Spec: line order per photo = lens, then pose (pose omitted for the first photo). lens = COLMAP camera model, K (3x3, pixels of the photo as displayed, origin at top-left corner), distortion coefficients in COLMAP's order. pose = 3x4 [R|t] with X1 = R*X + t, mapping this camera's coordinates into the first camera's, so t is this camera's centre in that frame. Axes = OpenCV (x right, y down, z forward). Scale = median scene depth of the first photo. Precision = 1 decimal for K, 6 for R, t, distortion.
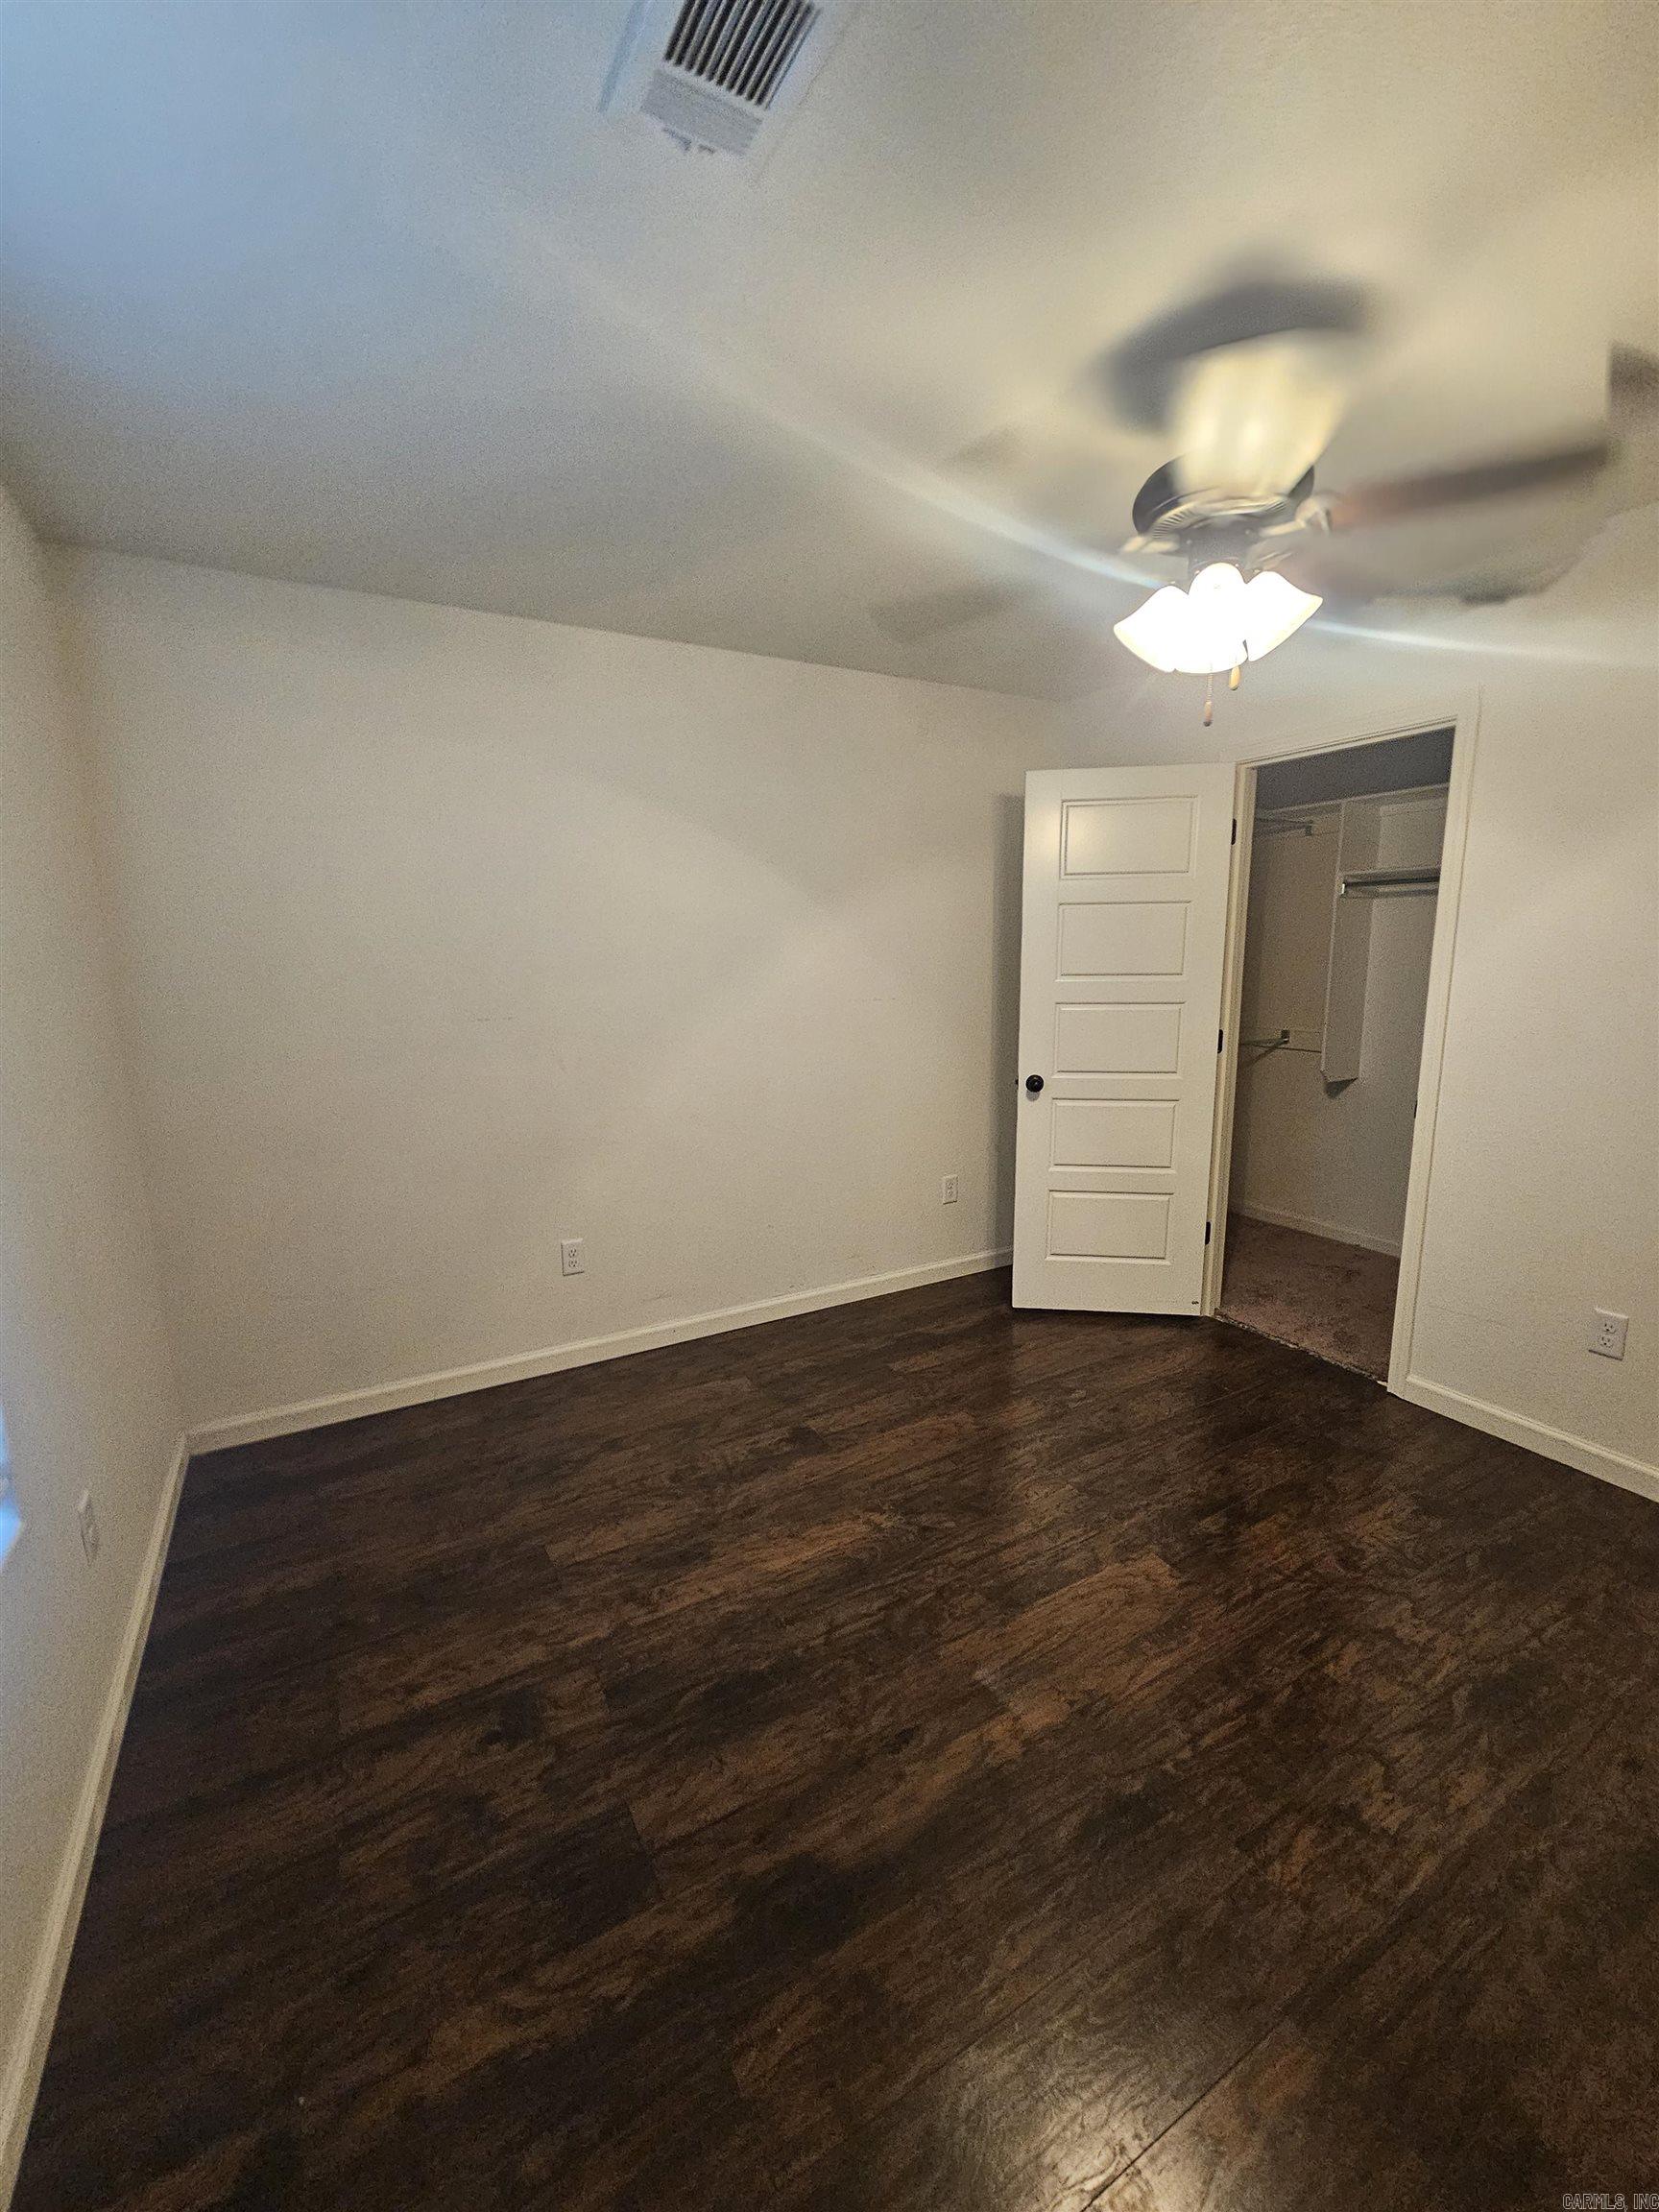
lens RADIAL K [[906.2, 0, 829.7], [0, 906.2, 1118.4], [0, 0, 1]] dist [0.000387, -0.000481]
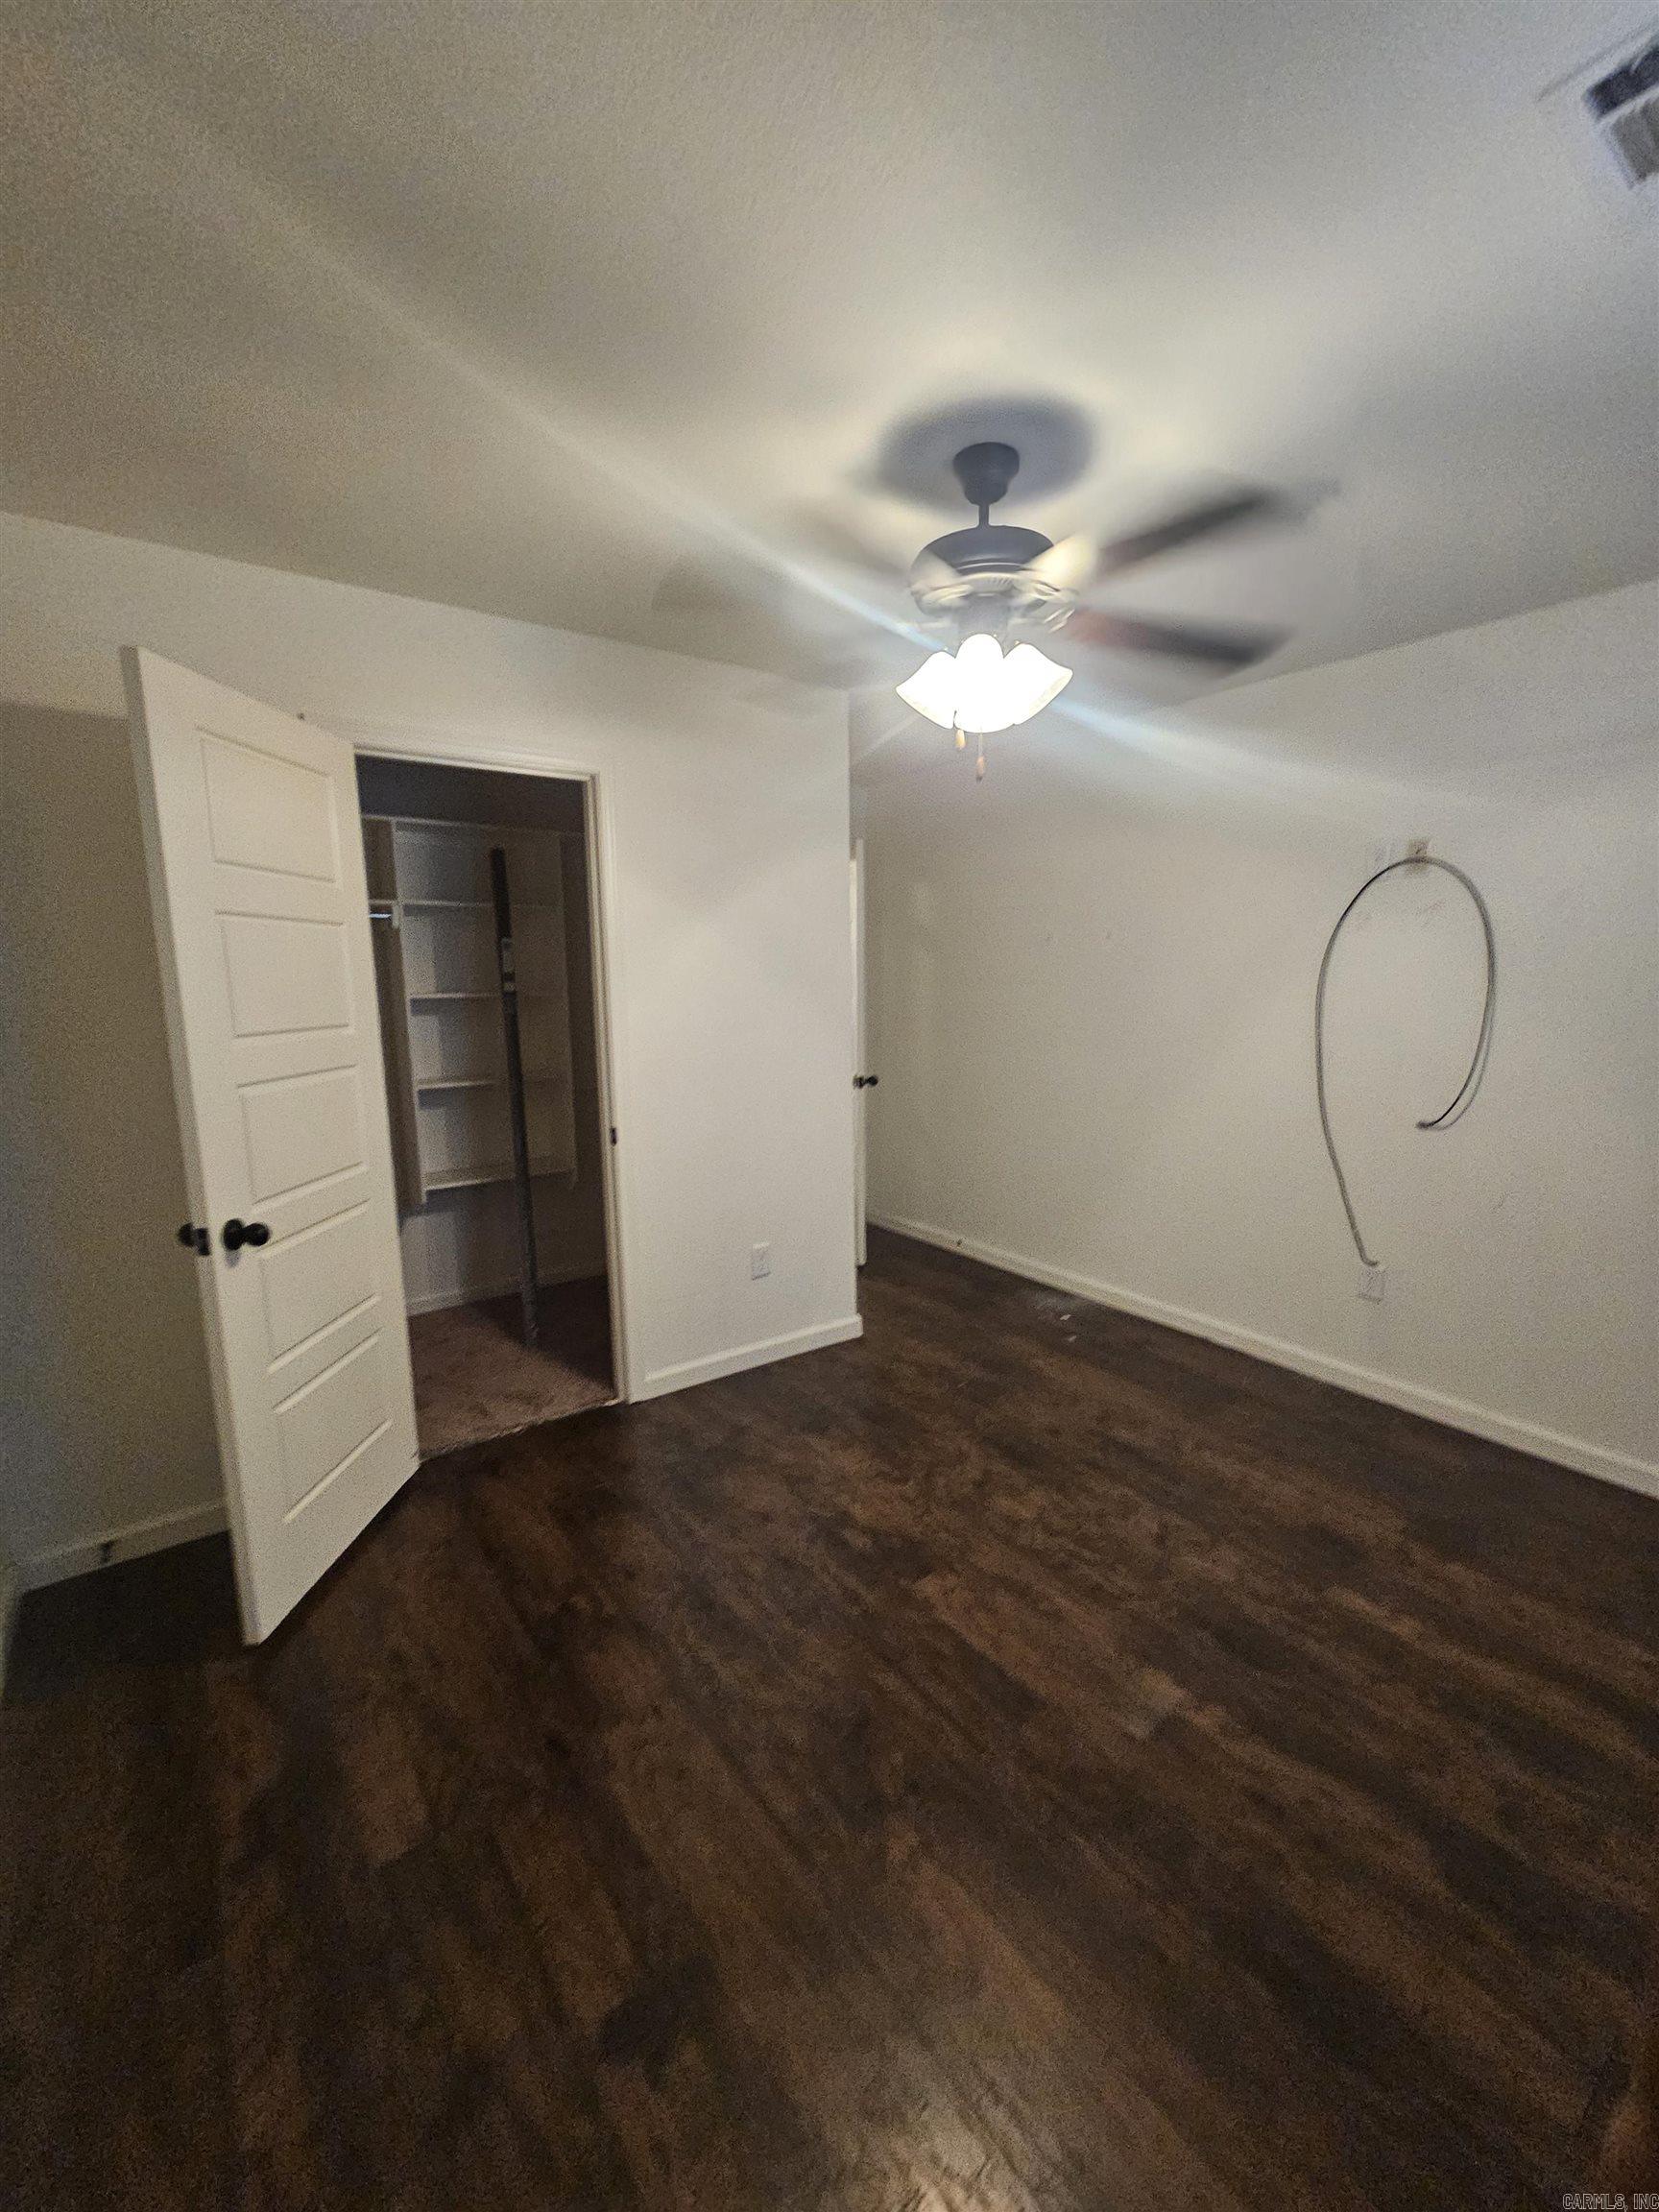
lens RADIAL K [[912.0, 0, 836.3], [0, 912.0, 1136.7], [0, 0, 1]] dist [-0.012241, 0.007276]
pose [[-0.120619, -0.165500, 0.978806, -0.615640], [0.192705, 0.963345, 0.186633, -0.229704], [-0.973815, 0.211132, -0.084305, 1.229310]]
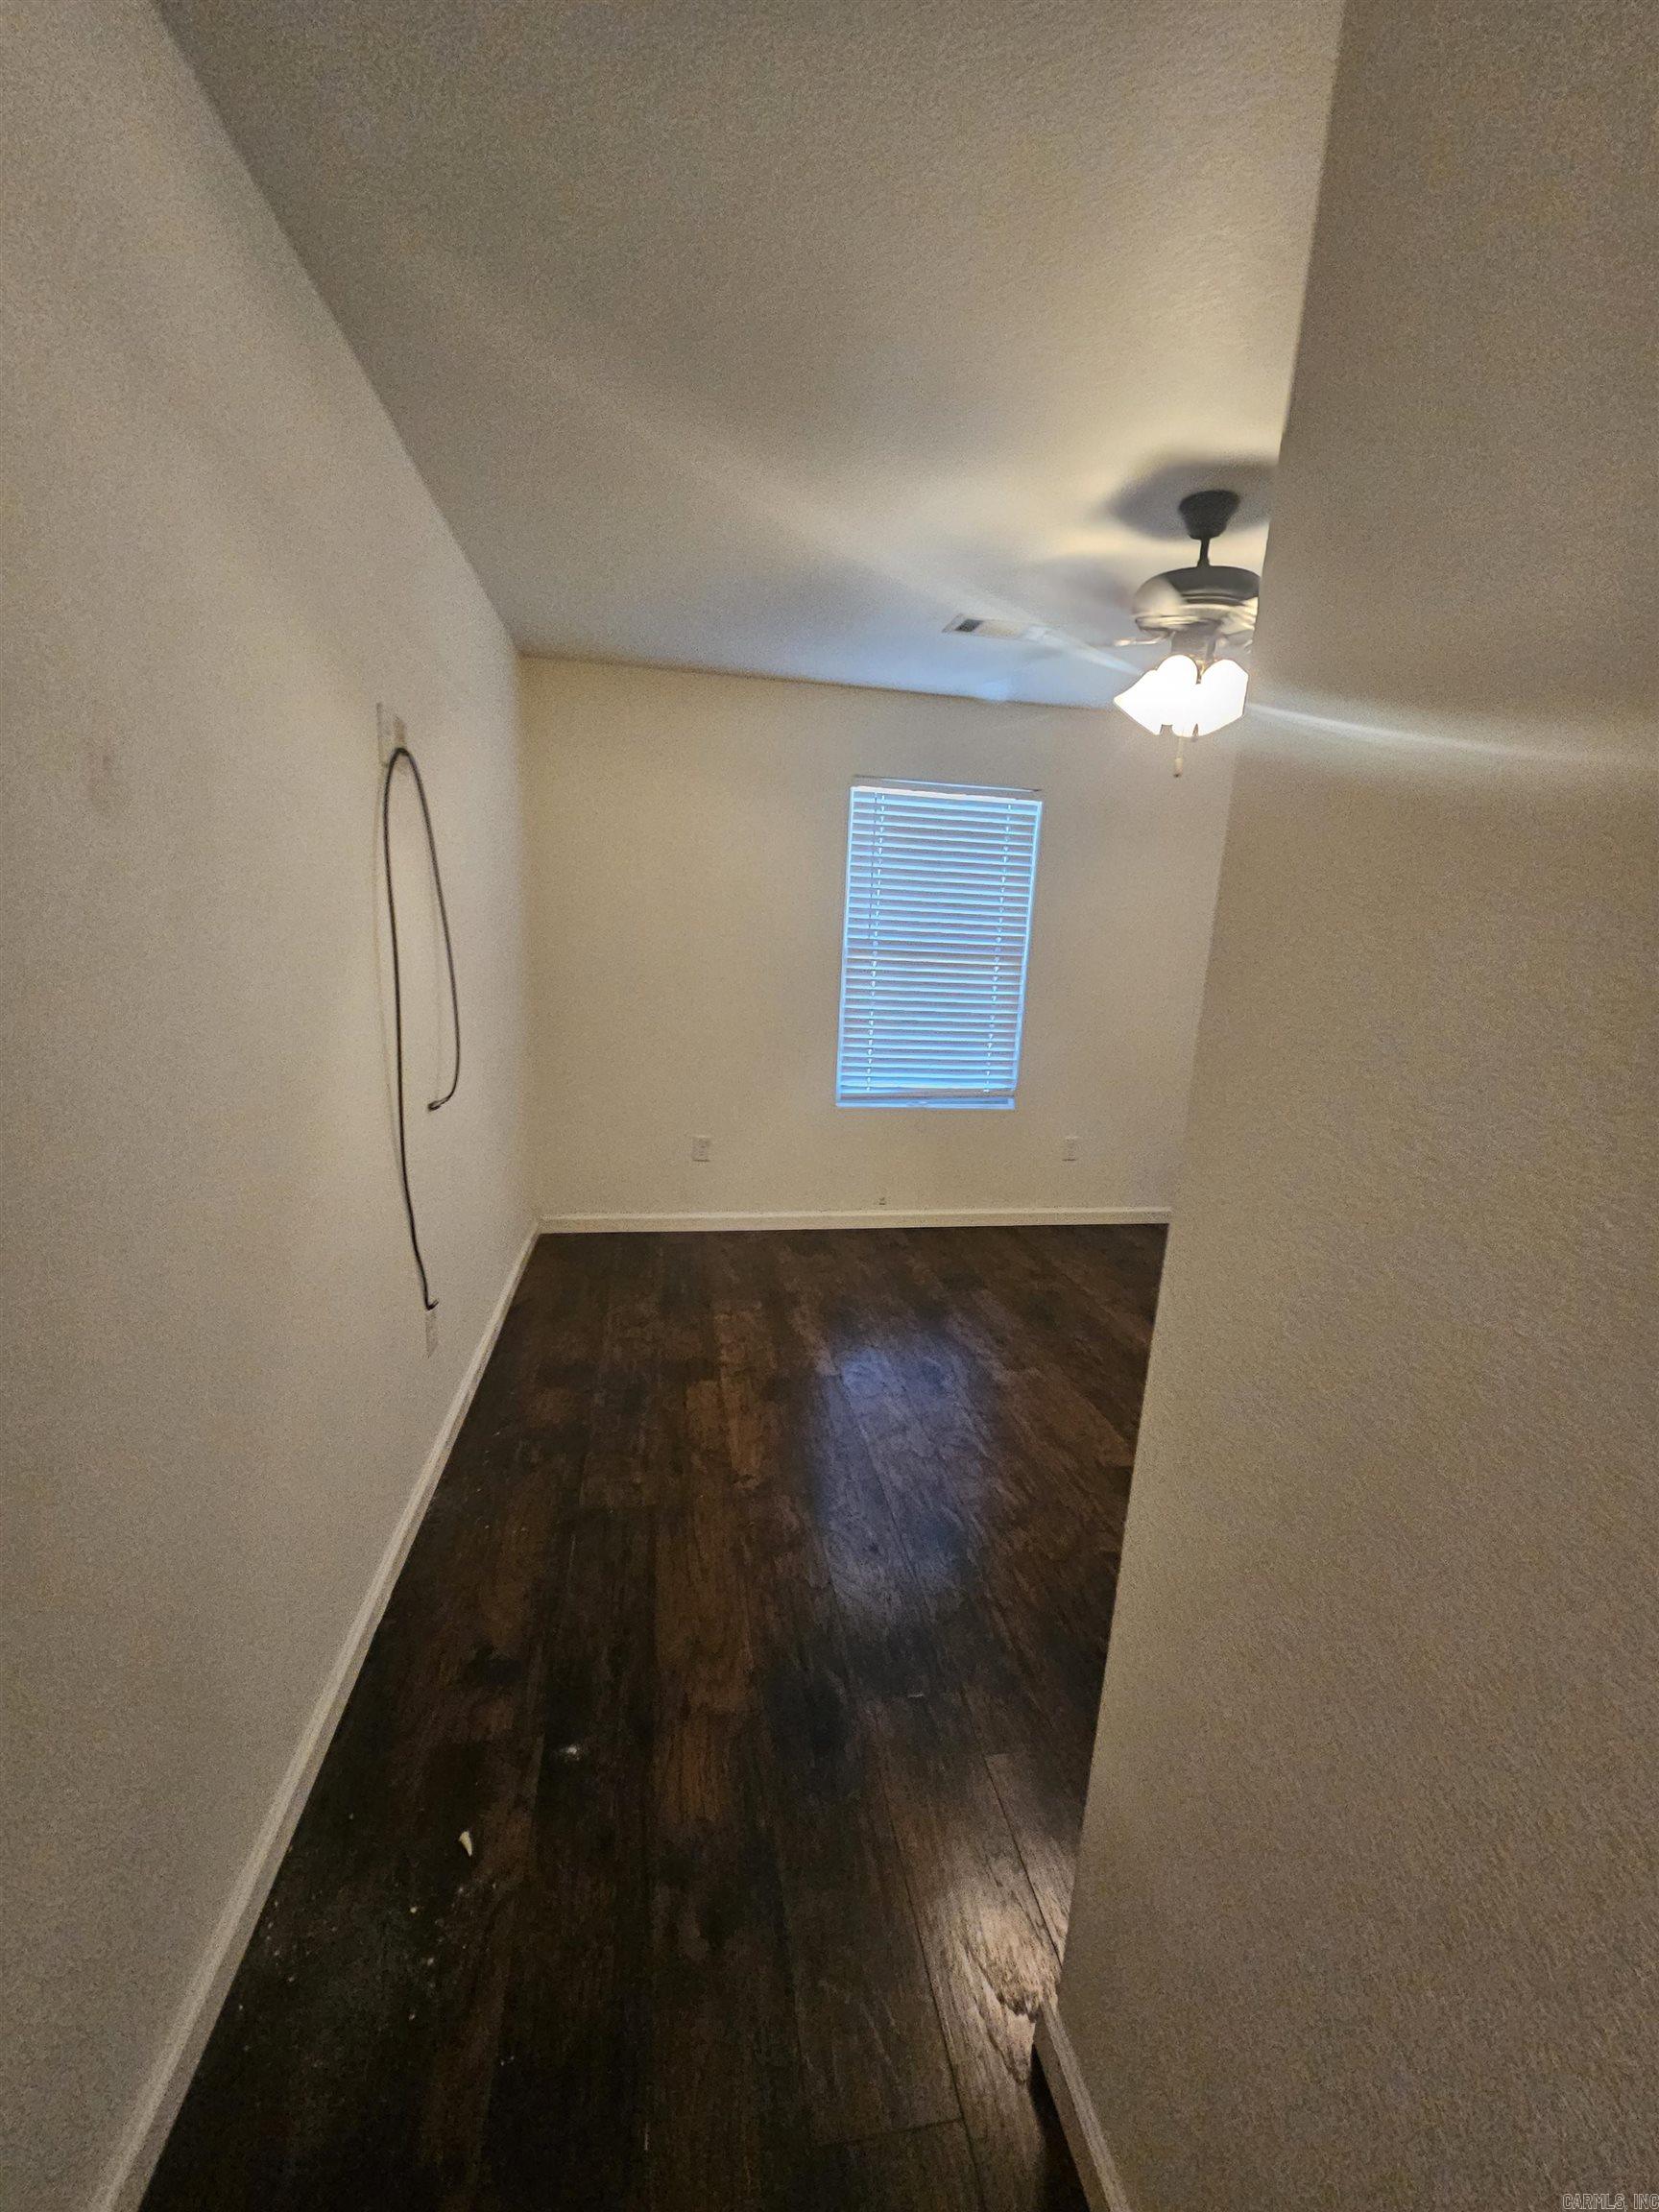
lens RADIAL K [[906.2, 0, 829.7], [0, 906.2, 1118.4], [0, 0, 1]] dist [0.000387, -0.000481]
pose [[-0.337681, 0.198266, -0.920142, 1.717506], [-0.210272, 0.936970, 0.279059, -0.213778], [0.917473, 0.287713, -0.274708, 0.955797]]
